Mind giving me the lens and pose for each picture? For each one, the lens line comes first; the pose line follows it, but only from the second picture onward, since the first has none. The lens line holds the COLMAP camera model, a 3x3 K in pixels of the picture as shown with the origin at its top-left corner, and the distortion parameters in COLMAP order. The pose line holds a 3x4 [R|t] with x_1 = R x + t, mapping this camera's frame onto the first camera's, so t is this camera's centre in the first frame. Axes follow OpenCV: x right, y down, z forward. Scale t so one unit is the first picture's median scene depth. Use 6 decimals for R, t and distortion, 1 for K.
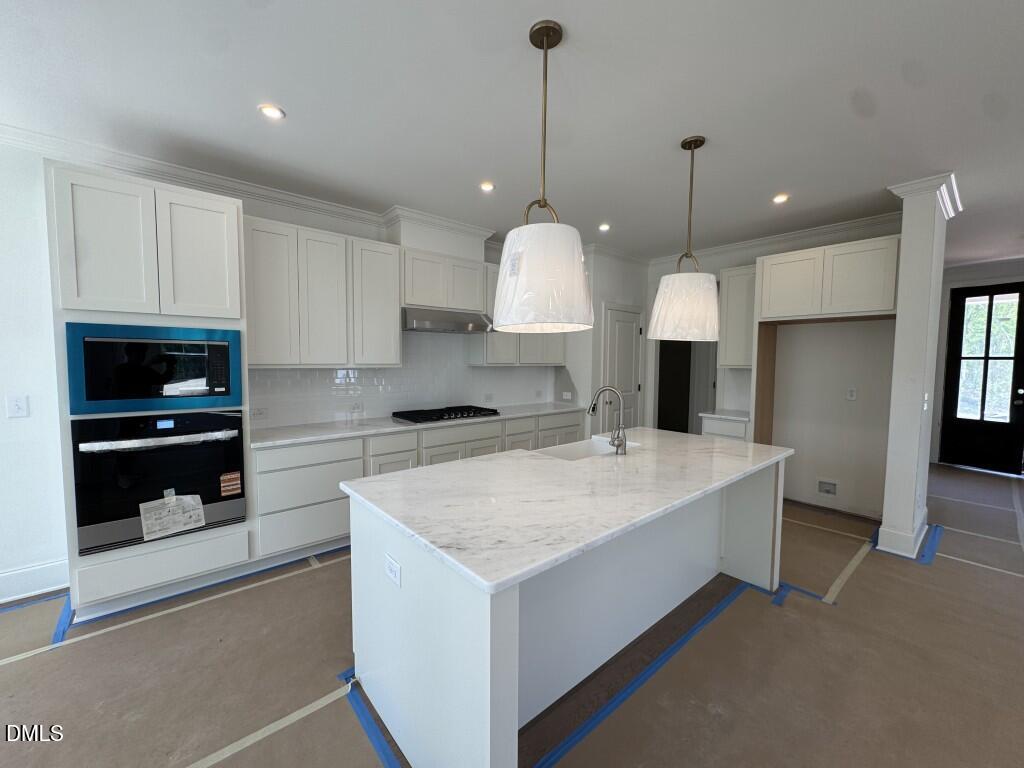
lens RADIAL K [[410.6, 0, 512.0], [0, 410.6, 384.0], [0, 0, 1]] dist [-0.004538, 0.000270]
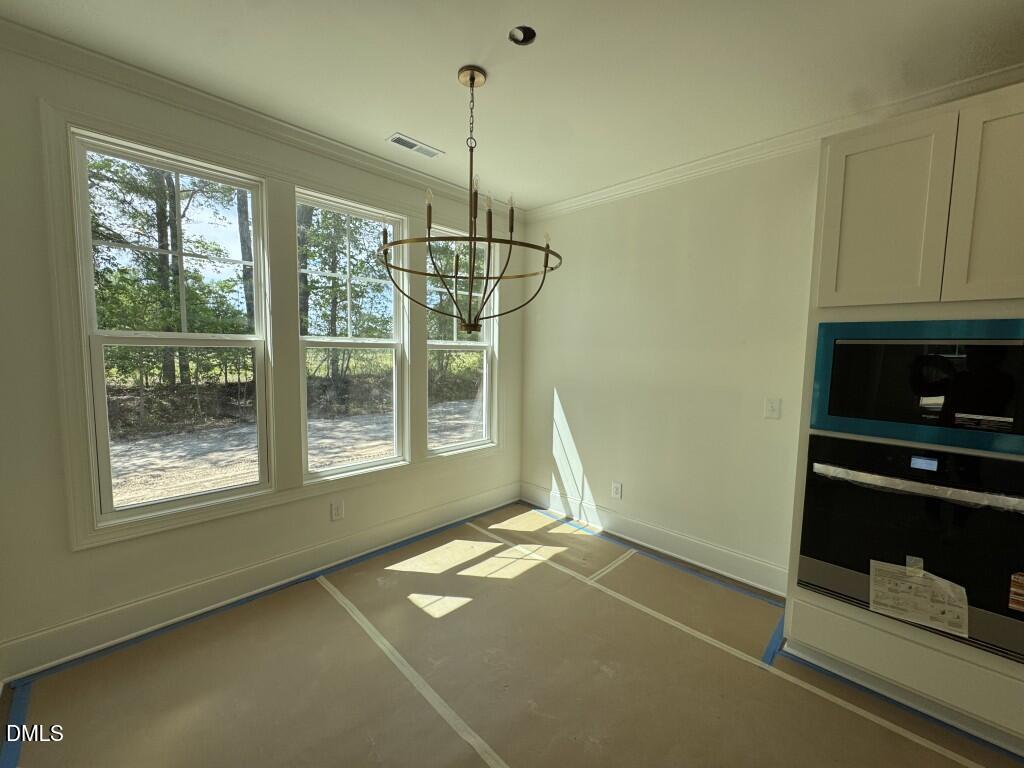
lens RADIAL K [[410.6, 0, 512.0], [0, 410.6, 384.0], [0, 0, 1]] dist [-0.004538, 0.000270]
pose [[0.093619, 0.074794, -0.992795, -0.247538], [-0.081815, 0.994380, 0.067199, -0.023578], [0.992241, 0.074934, 0.099212, 0.243778]]
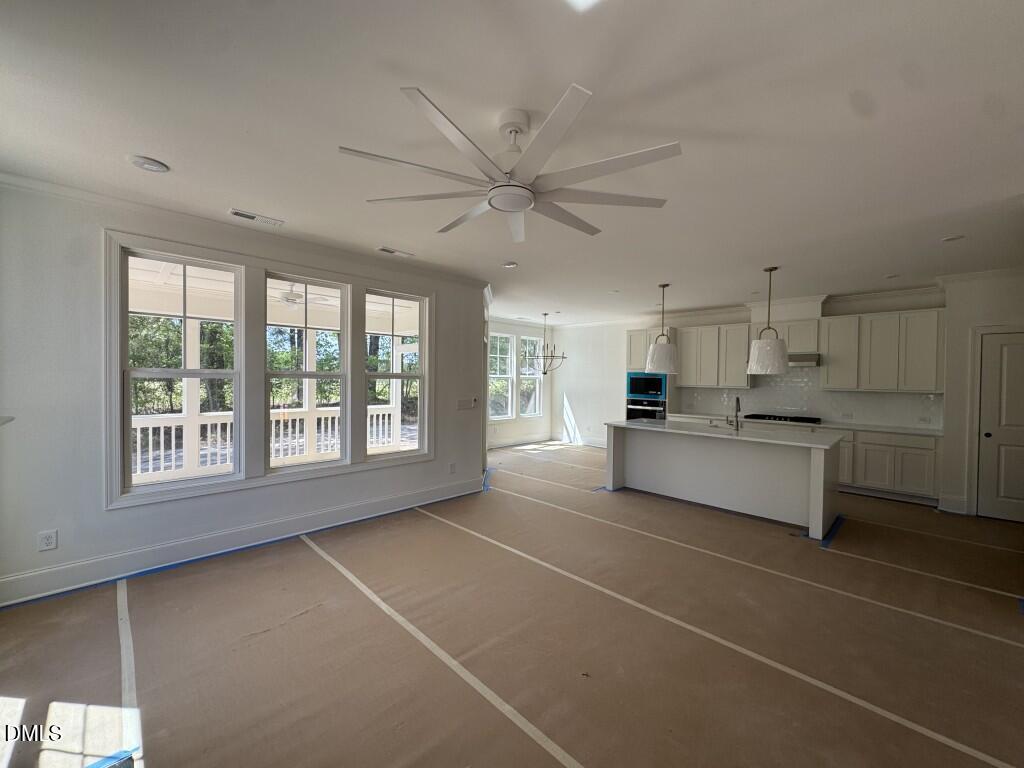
lens RADIAL K [[410.6, 0, 512.0], [0, 410.6, 384.0], [0, 0, 1]] dist [-0.004538, 0.000270]
pose [[0.074997, 0.004892, -0.997172, 2.244441], [-0.079977, 0.996796, -0.001125, 0.041168], [0.993971, 0.079835, 0.075148, -0.269788]]
